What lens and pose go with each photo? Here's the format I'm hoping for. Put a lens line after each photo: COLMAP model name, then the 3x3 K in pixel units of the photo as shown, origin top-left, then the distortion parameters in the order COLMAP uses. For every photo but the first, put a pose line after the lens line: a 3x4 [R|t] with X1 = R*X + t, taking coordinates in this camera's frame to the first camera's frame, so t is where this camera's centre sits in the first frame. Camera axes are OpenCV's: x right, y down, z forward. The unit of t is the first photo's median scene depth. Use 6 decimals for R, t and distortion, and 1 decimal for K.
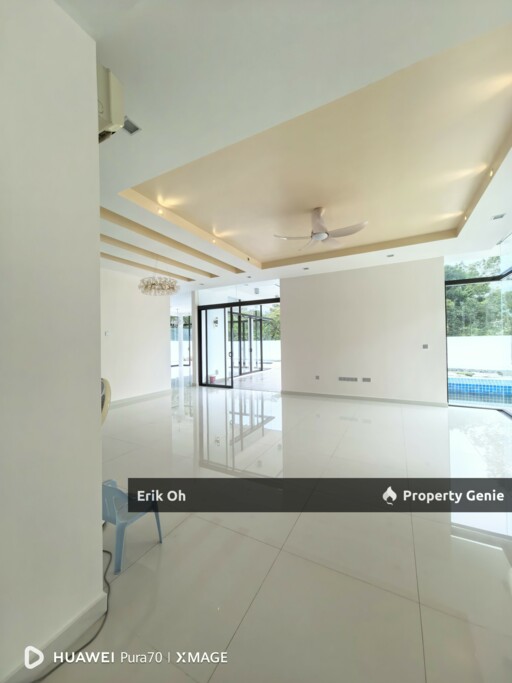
lens RADIAL K [[257.2, 0, 256.0], [0, 257.2, 341.5], [0, 0, 1]] dist [0.000097, -0.000025]
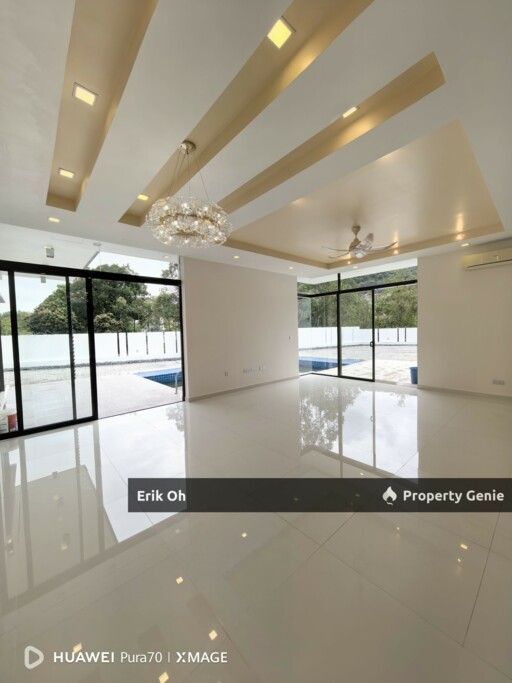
lens RADIAL K [[257.2, 0, 256.0], [0, 257.2, 341.5], [0, 0, 1]] dist [0.000097, -0.000025]
pose [[0.350606, -0.031650, 0.935988, -0.624859], [0.030024, 0.999295, 0.022544, 0.005182], [-0.936042, 0.020198, 0.351309, 0.568678]]
